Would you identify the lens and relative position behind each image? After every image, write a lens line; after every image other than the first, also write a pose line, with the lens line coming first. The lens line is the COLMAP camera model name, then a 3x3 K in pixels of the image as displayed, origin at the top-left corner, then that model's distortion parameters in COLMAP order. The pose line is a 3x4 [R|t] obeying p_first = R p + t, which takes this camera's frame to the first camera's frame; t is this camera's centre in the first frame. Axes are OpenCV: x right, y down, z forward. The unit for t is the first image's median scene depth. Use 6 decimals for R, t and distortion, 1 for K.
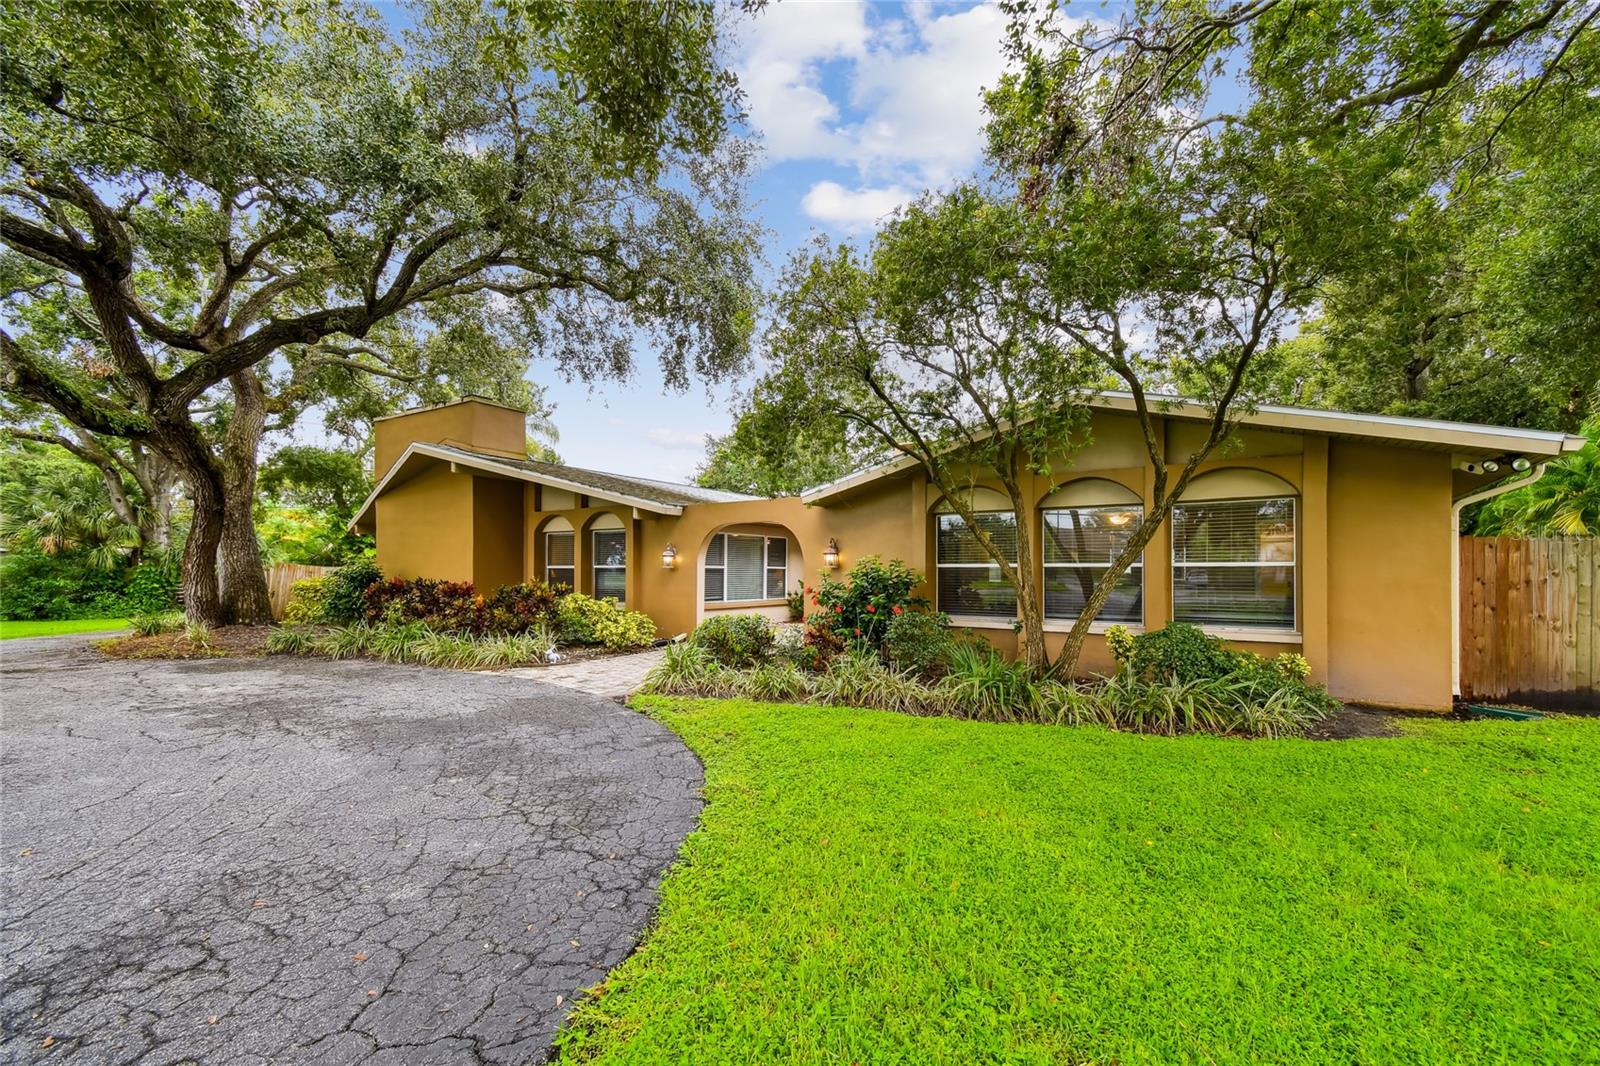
lens RADIAL K [[689.1, 0, 795.5], [0, 689.1, 558.8], [0, 0, 1]] dist [0.035005, -0.000135]
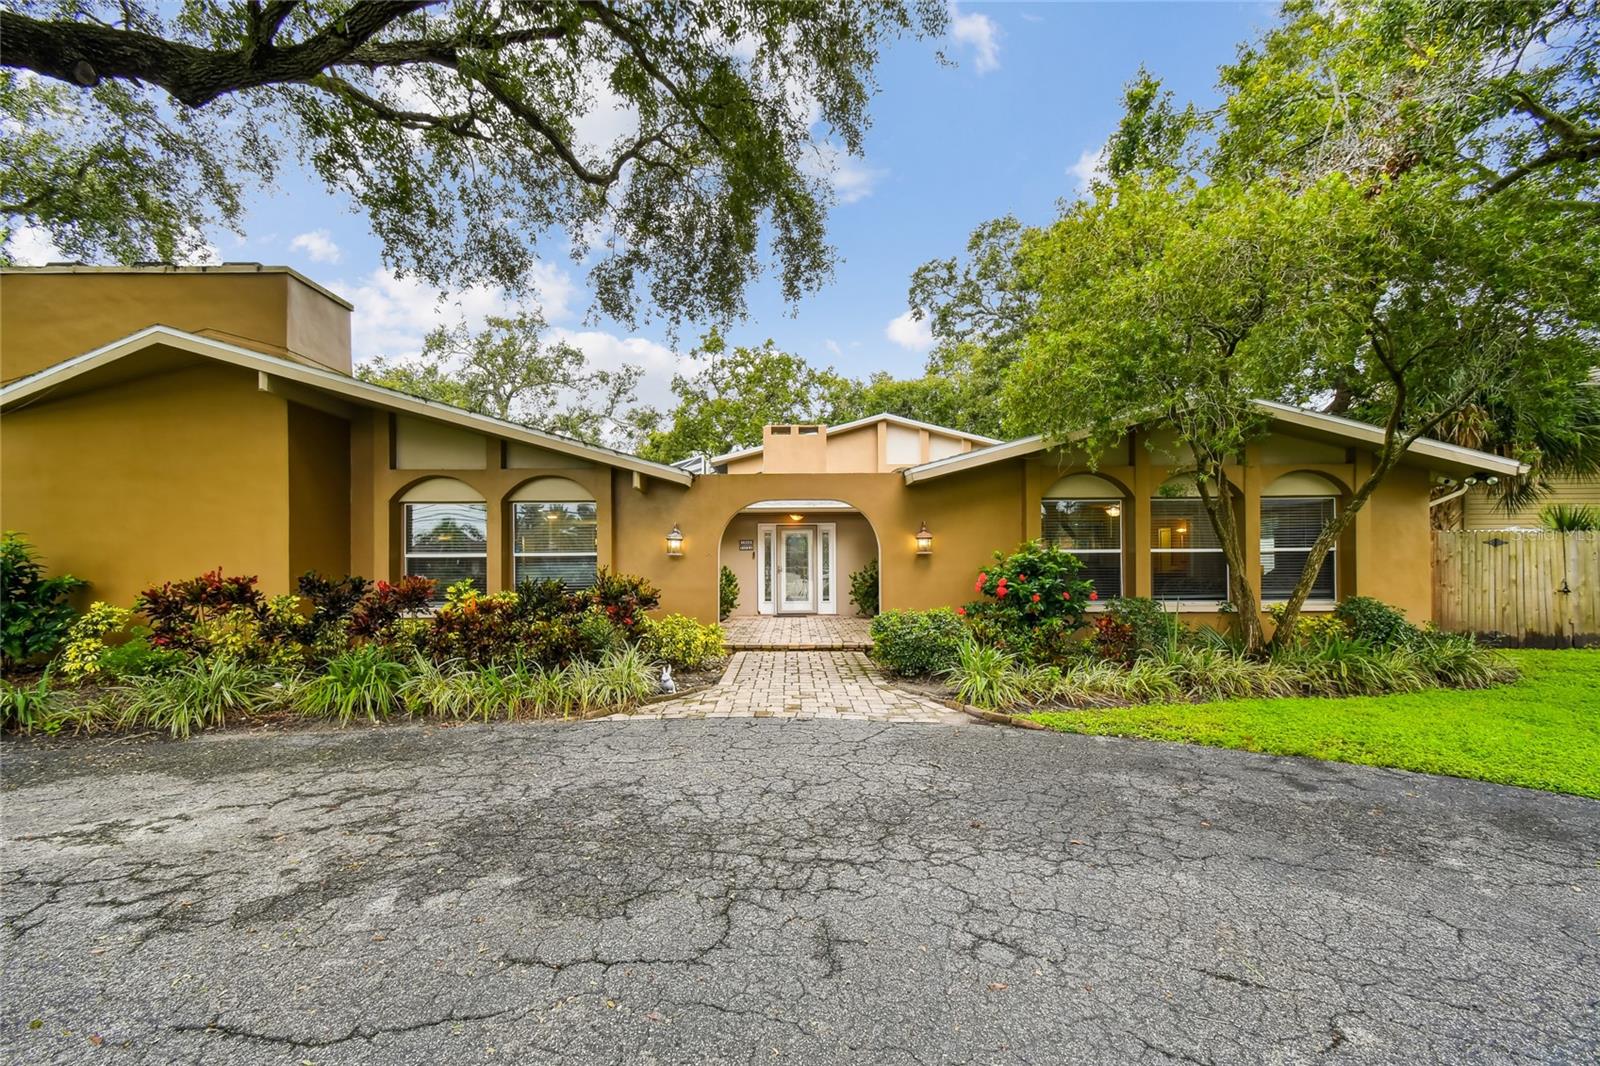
lens RADIAL K [[720.9, 0, 800.0], [0, 720.9, 533.0], [0, 0, 1]] dist [0.027911, -0.000043]
pose [[0.822732, 0.017031, 0.568175, -0.582292], [-0.001332, 0.999606, -0.028034, 0.011083], [-0.568429, 0.022308, 0.822430, 0.318858]]
